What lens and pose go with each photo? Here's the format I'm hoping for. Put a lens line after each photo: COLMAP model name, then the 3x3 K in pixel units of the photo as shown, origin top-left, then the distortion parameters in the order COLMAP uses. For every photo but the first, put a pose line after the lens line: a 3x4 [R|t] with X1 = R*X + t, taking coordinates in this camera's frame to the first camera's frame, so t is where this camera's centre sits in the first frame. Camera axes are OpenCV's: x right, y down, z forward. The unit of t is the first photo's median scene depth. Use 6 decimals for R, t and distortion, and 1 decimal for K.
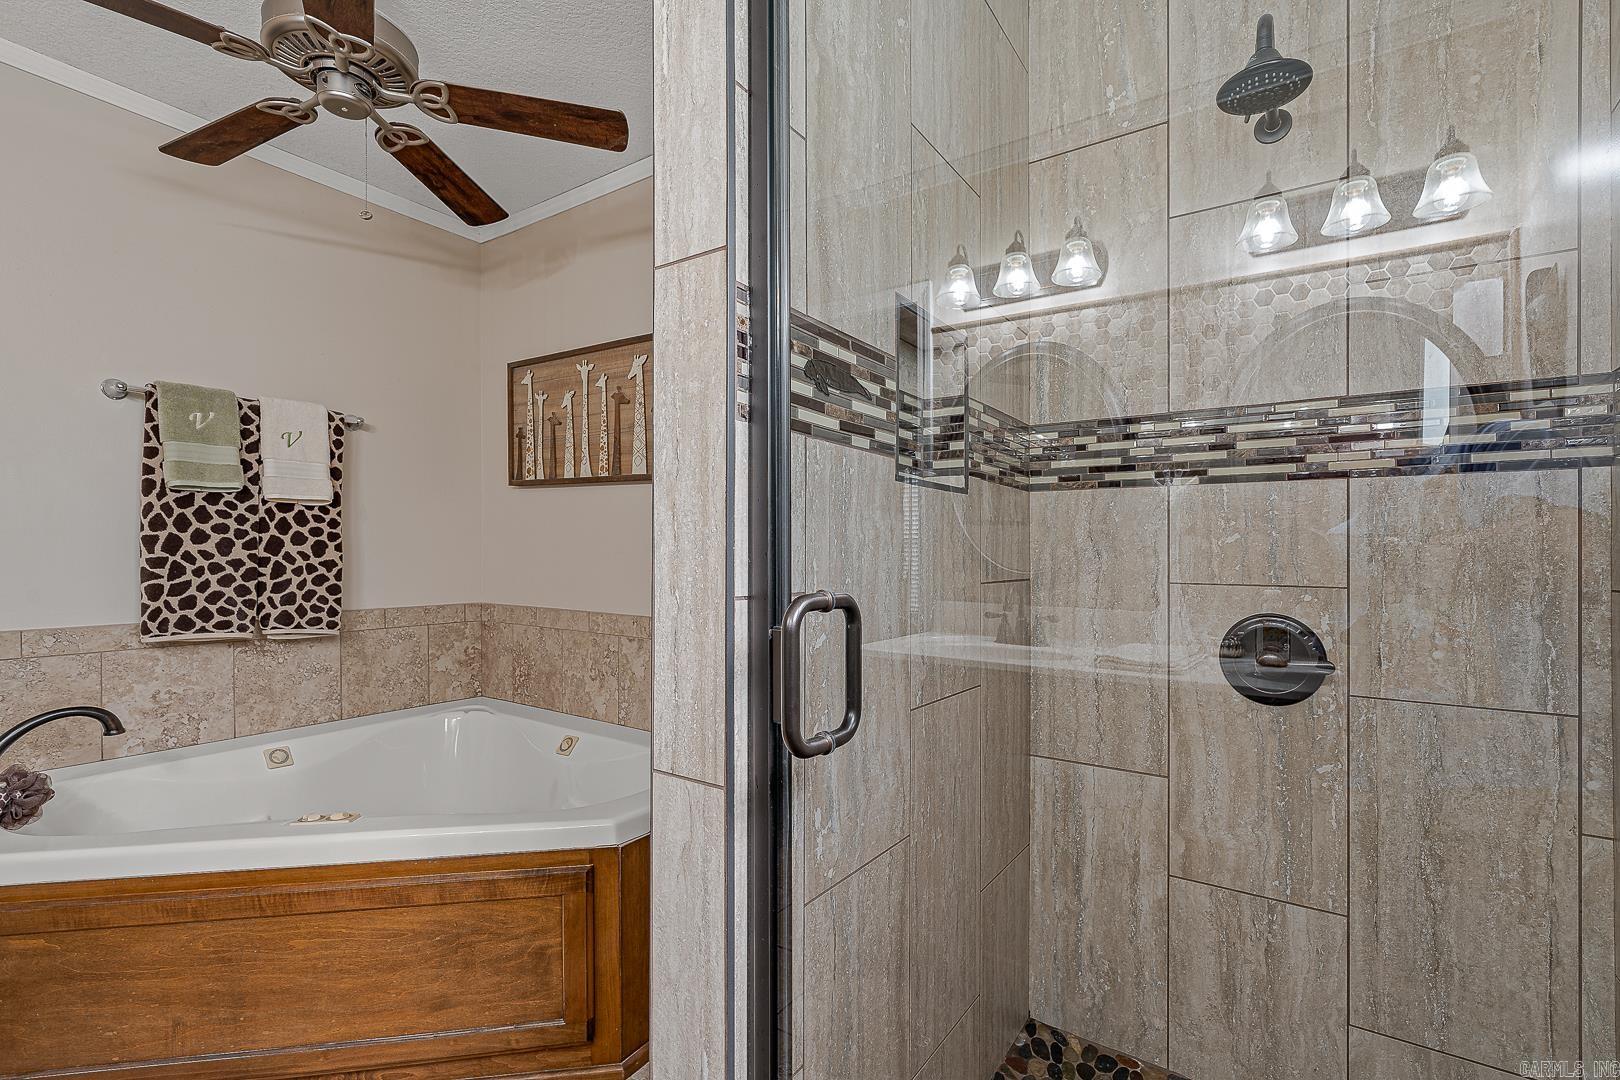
lens RADIAL K [[738.9, 0, 808.6], [0, 738.9, 550.5], [0, 0, 1]] dist [-0.005060, -0.000379]
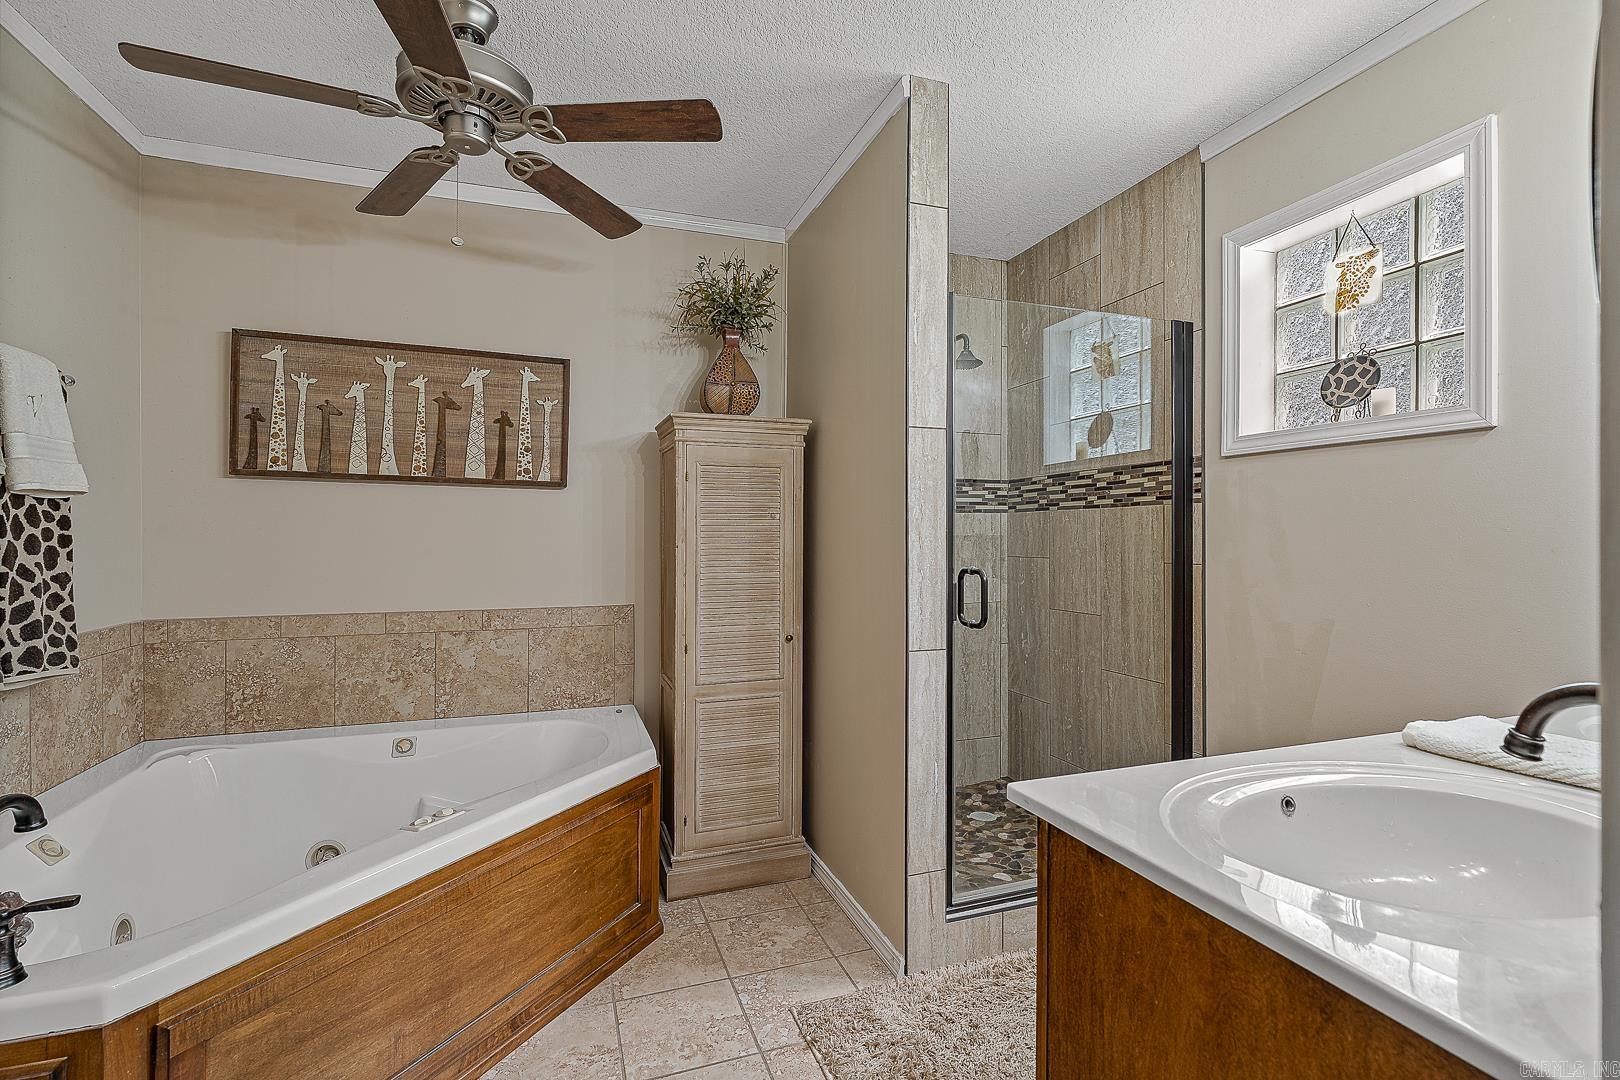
lens RADIAL K [[738.9, 0, 809.7], [0, 738.9, 532.8], [0, 0, 1]] dist [-0.005060, -0.000379]
pose [[0.579114, -0.008173, 0.815206, -0.808702], [0.003774, 0.999966, 0.007344, -0.029049], [-0.815238, -0.001177, 0.579125, -0.018643]]
